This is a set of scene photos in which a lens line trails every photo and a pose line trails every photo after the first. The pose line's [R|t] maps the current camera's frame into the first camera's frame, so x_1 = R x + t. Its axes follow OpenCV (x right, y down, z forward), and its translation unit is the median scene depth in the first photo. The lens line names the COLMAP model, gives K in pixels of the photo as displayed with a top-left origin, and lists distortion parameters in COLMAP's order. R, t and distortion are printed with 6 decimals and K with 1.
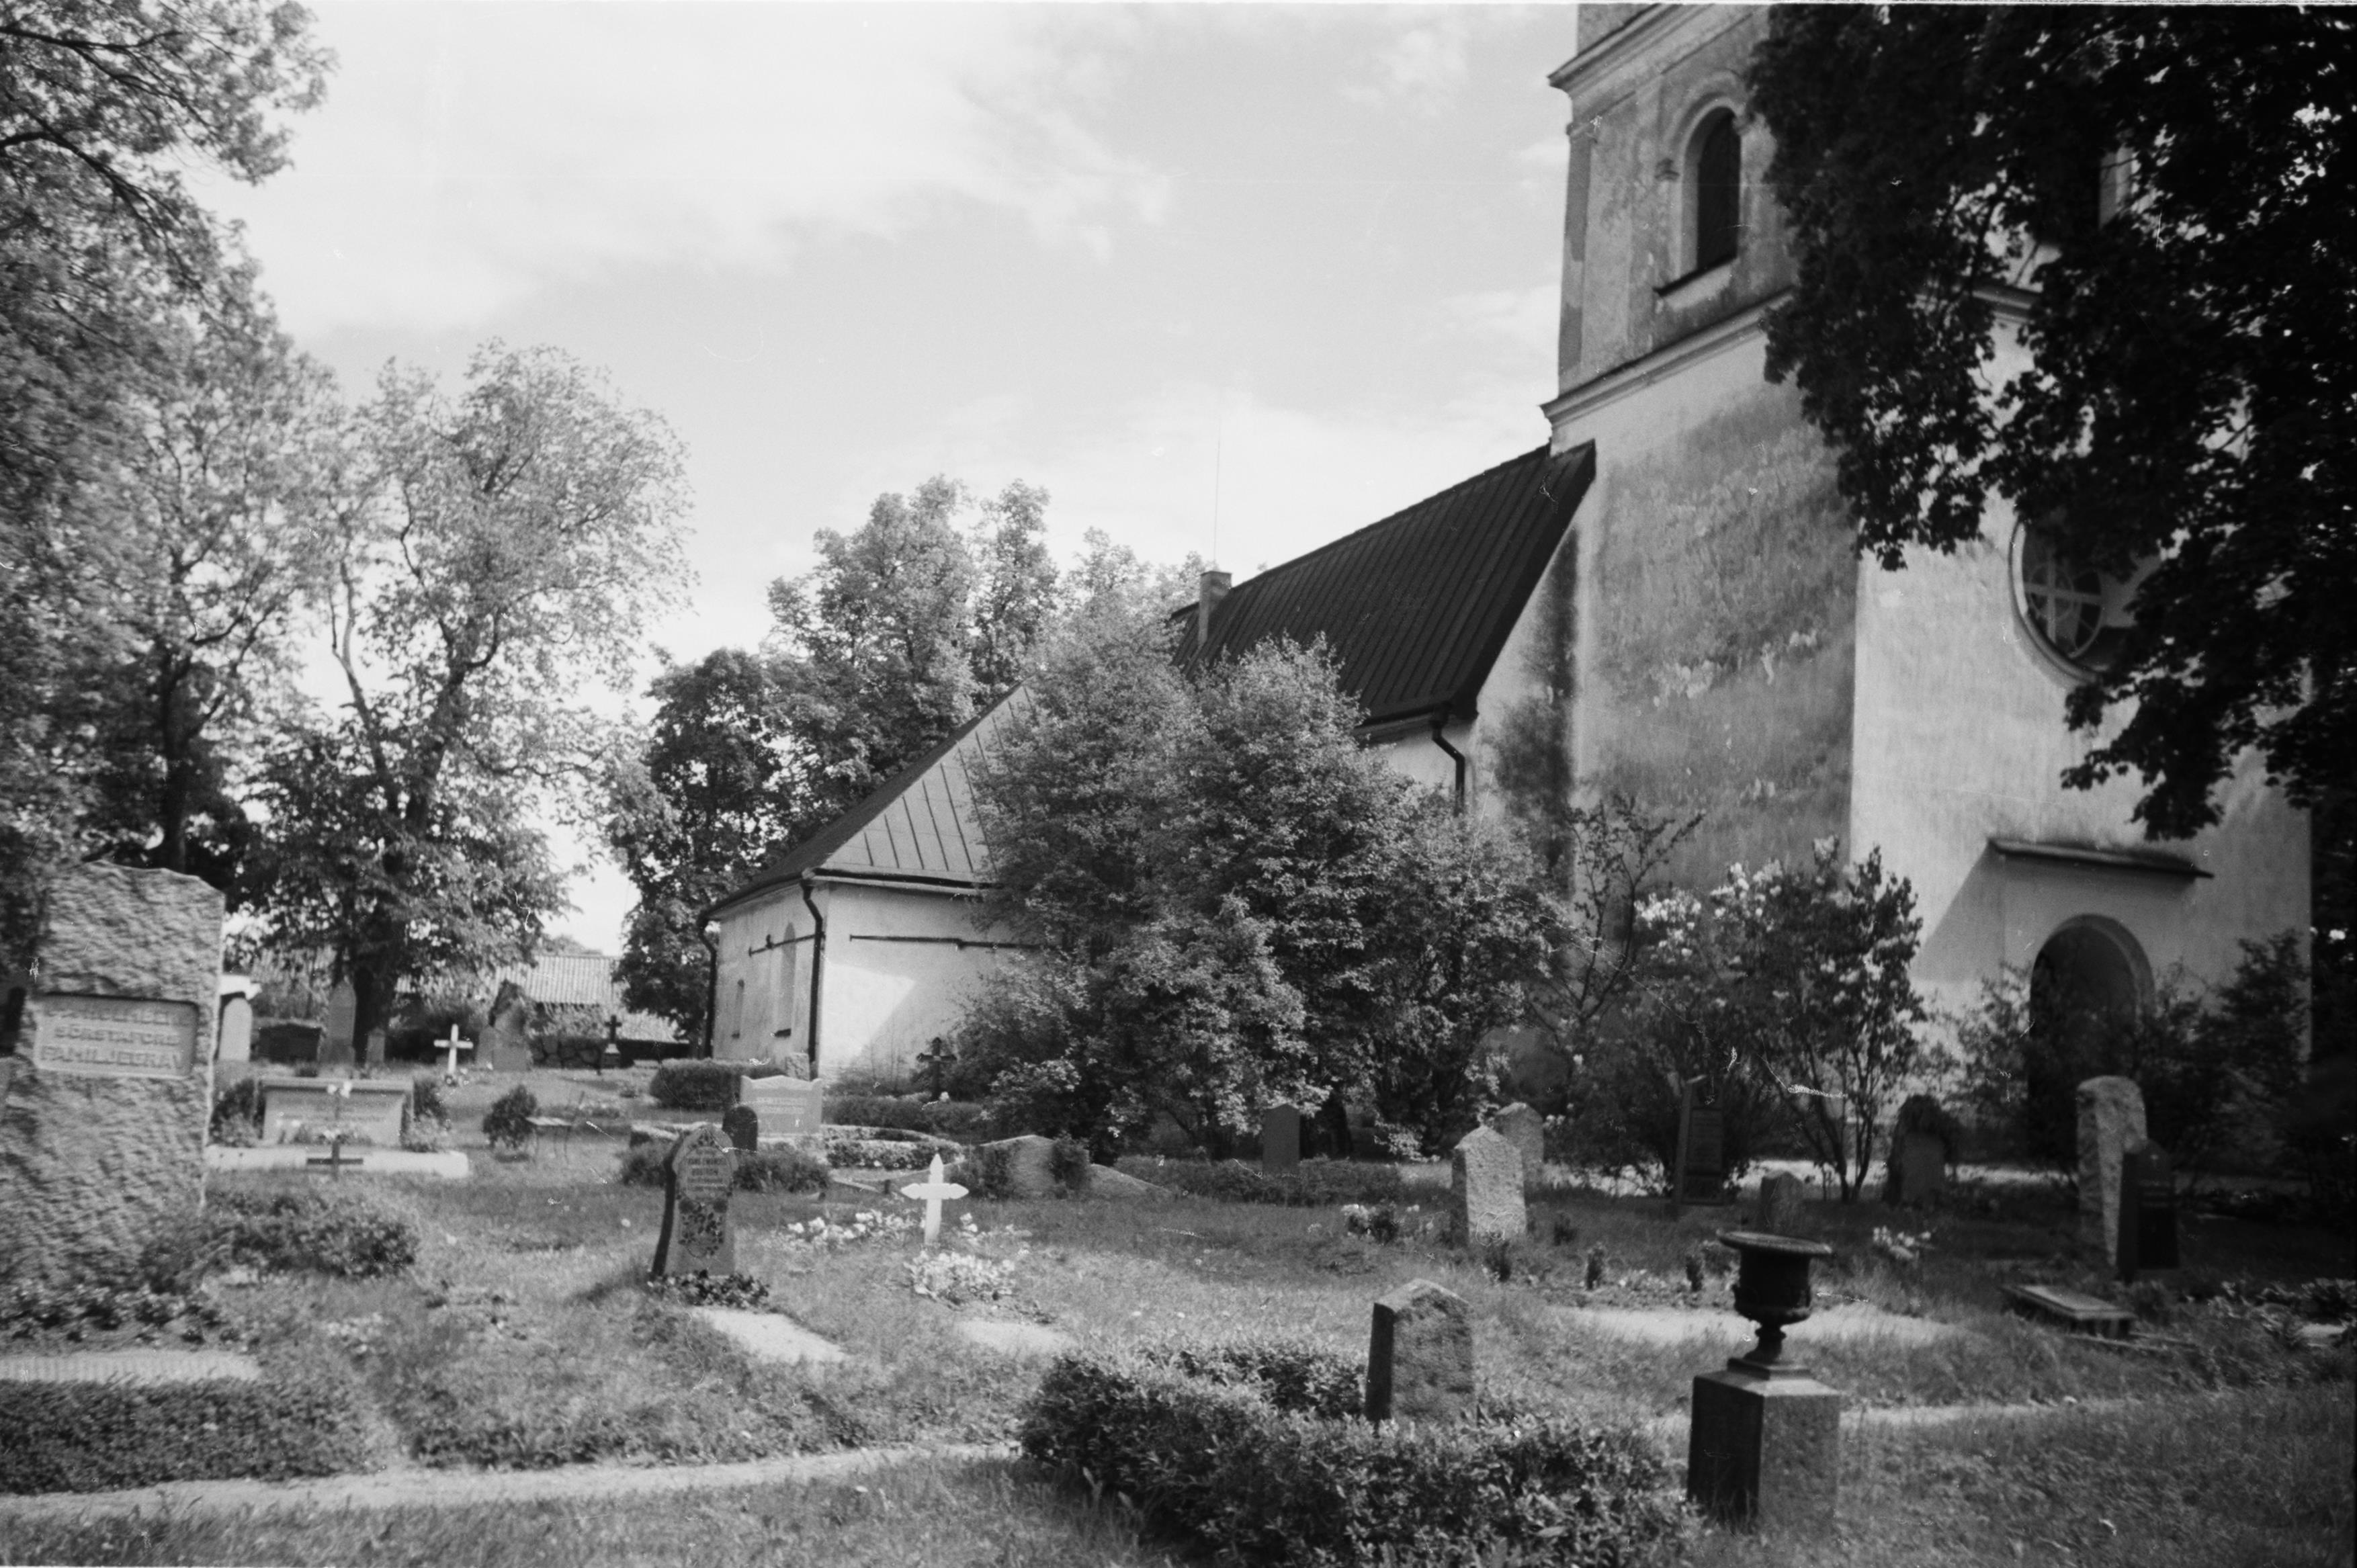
lens RADIAL K [[1959.6, 0, 1178.5], [0, 1959.6, 784.0], [0, 0, 1]] dist [0.049901, -0.000410]
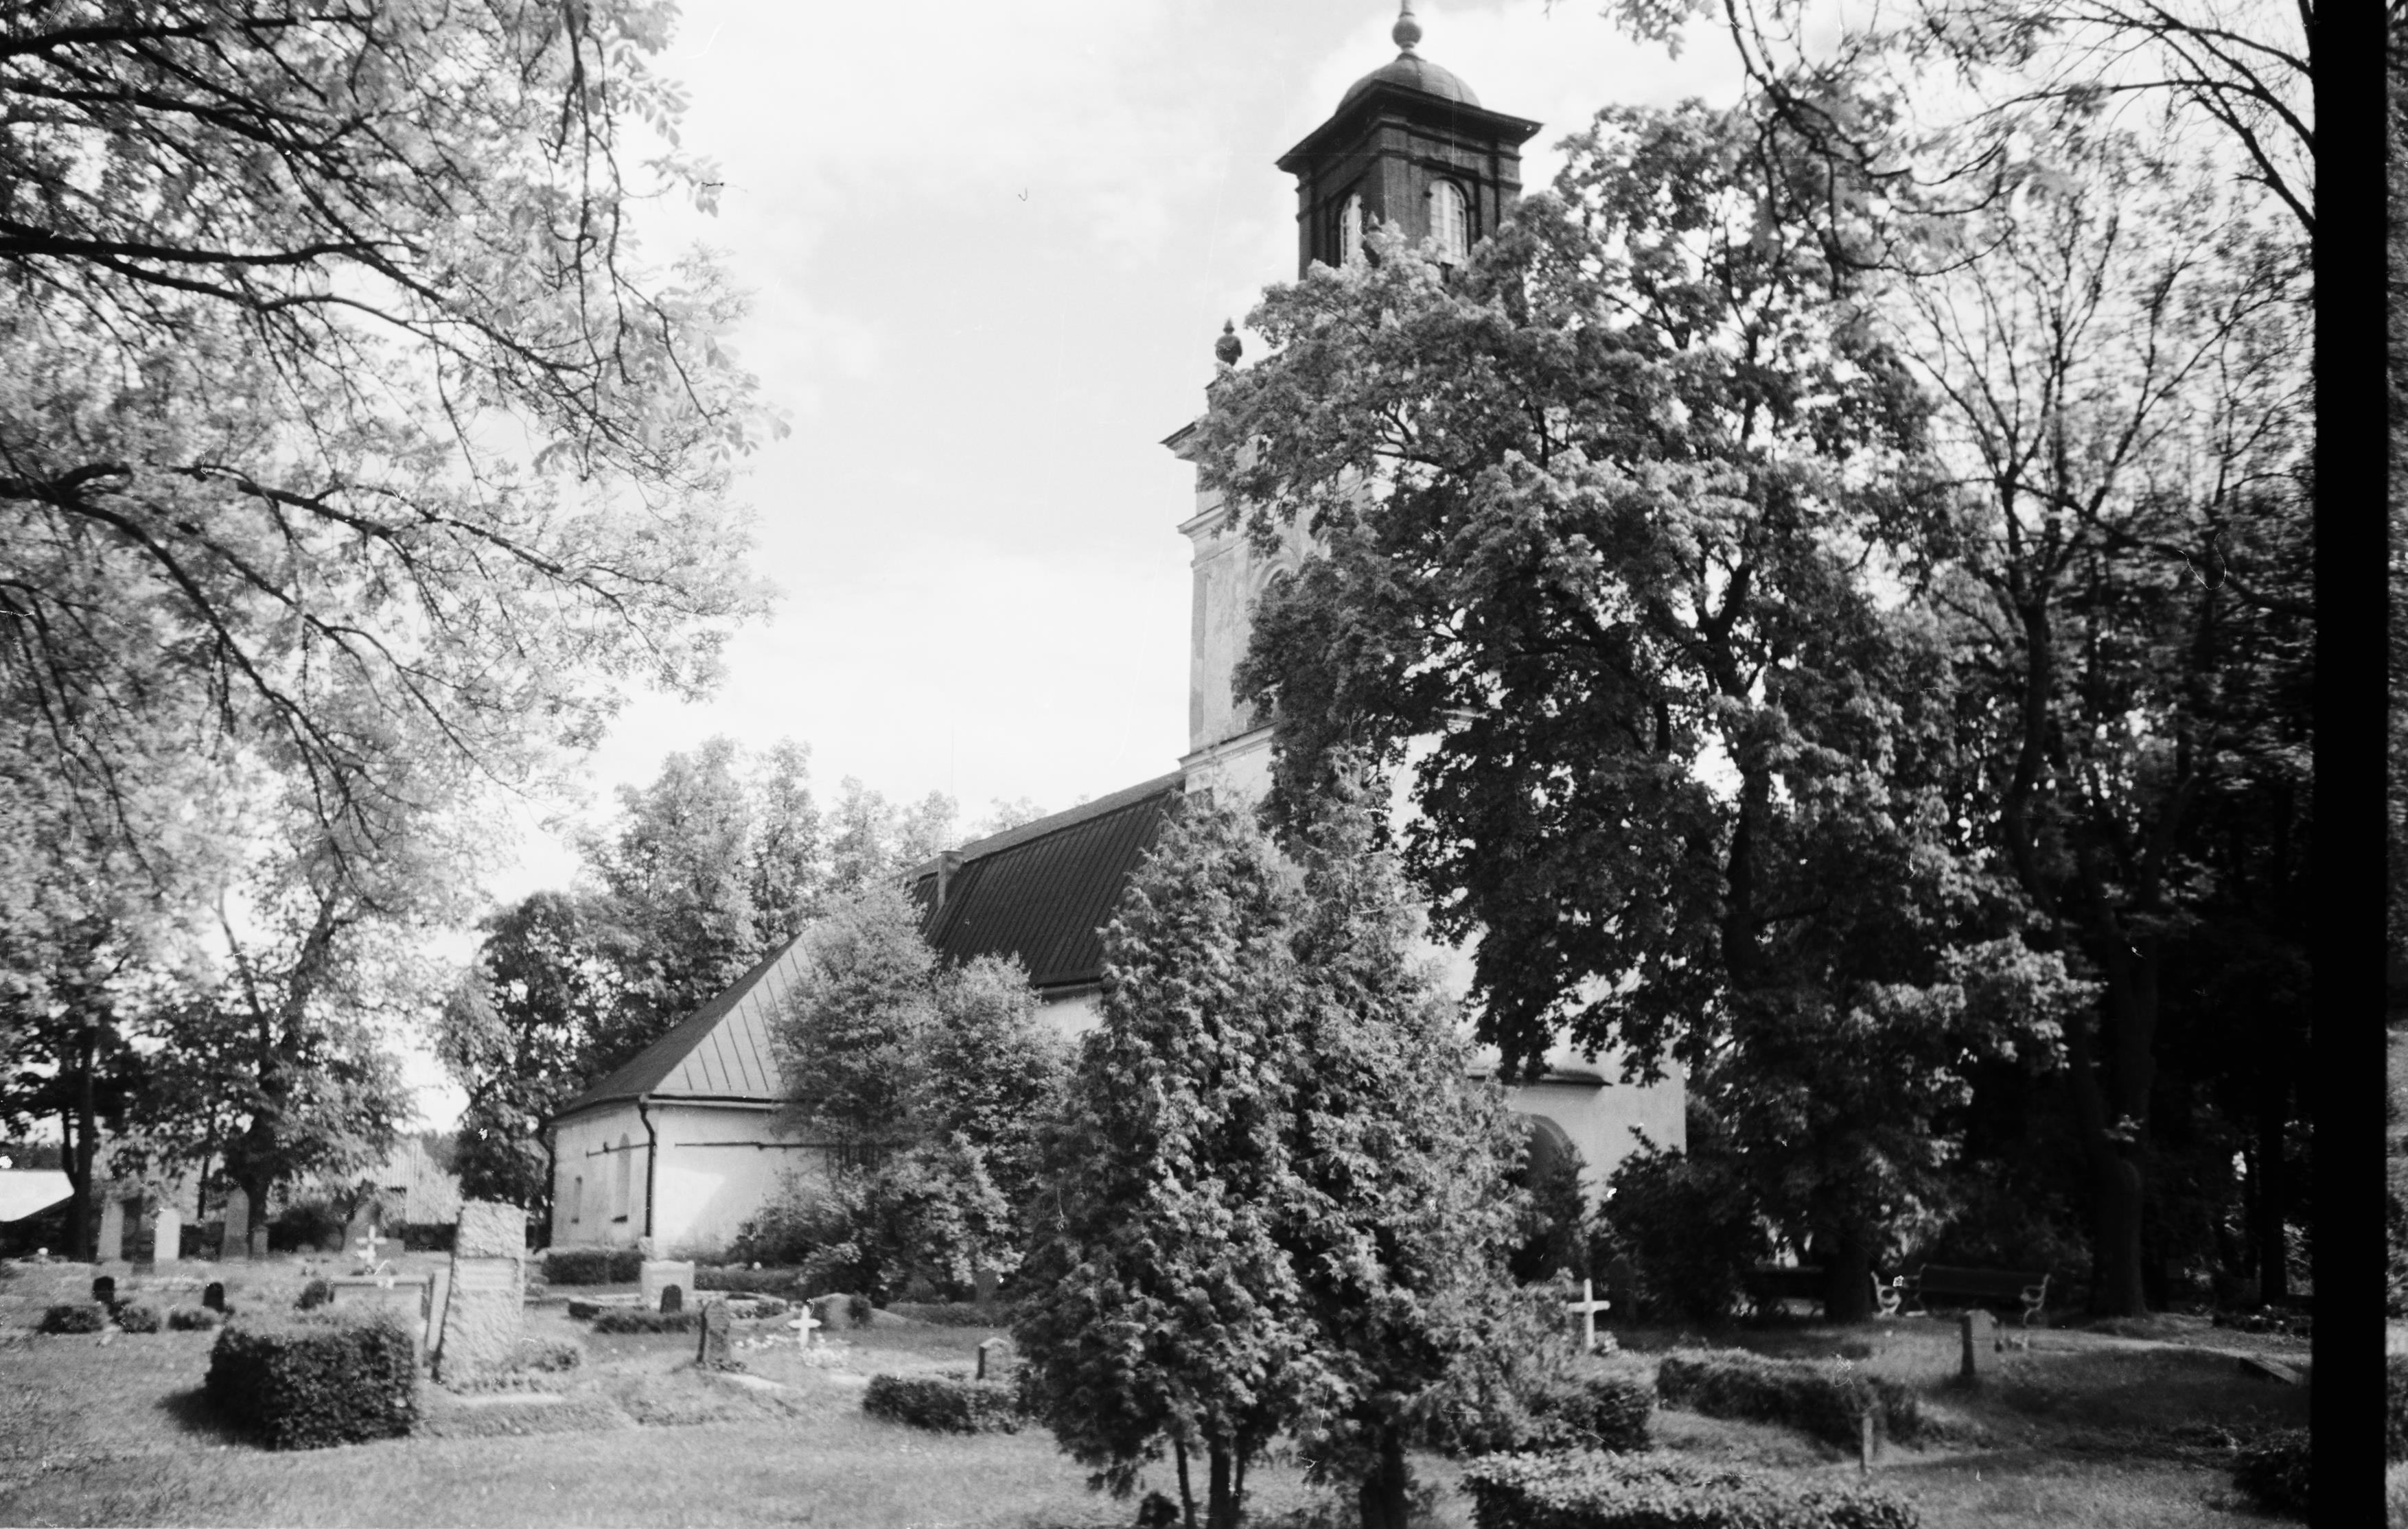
lens RADIAL K [[2535.4, 0, 1204.0], [0, 2535.4, 764.5], [0, 0, 1]] dist [-0.007560, 0.343190]
pose [[0.994370, -0.018089, 0.104406, 0.011013], [0.020153, 0.999621, -0.018745, -0.131365], [-0.104027, 0.020744, 0.994358, -0.697696]]
